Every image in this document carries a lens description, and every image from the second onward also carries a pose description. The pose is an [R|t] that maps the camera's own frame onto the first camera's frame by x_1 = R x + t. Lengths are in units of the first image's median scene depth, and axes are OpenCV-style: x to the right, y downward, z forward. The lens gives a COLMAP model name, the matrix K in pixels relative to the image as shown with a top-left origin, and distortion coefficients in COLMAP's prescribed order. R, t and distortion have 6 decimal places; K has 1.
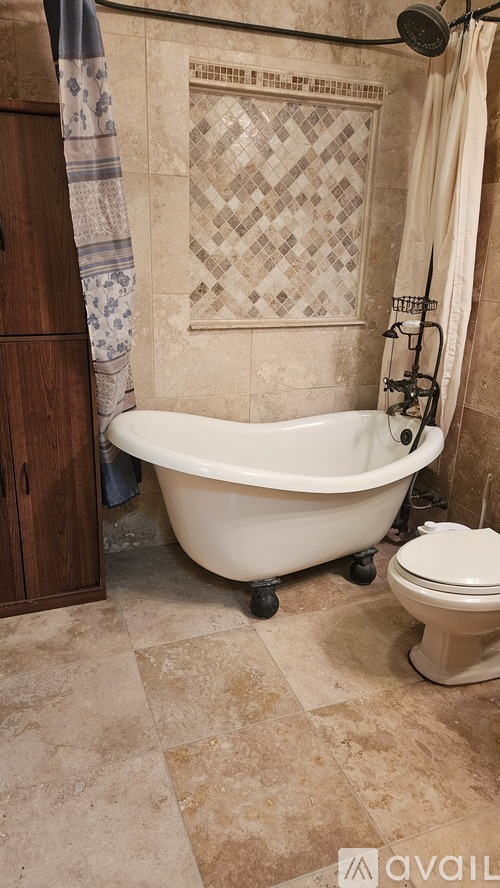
lens RADIAL K [[593.4, 0, 250.0], [0, 593.4, 444.0], [0, 0, 1]] dist [0.042713, -0.007950]
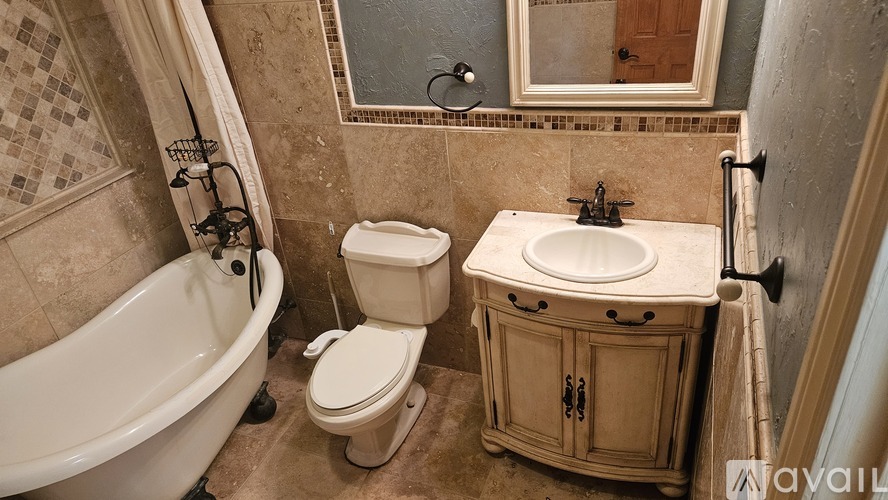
lens RADIAL K [[593.4, 0, 444.0], [0, 593.4, 250.0], [0, 0, 1]] dist [0.042713, -0.007950]
pose [[0.673470, -0.444788, 0.590425, -0.082619], [0.335725, 0.895634, 0.291768, -0.212137], [-0.658580, 0.001723, 0.752509, 0.012806]]
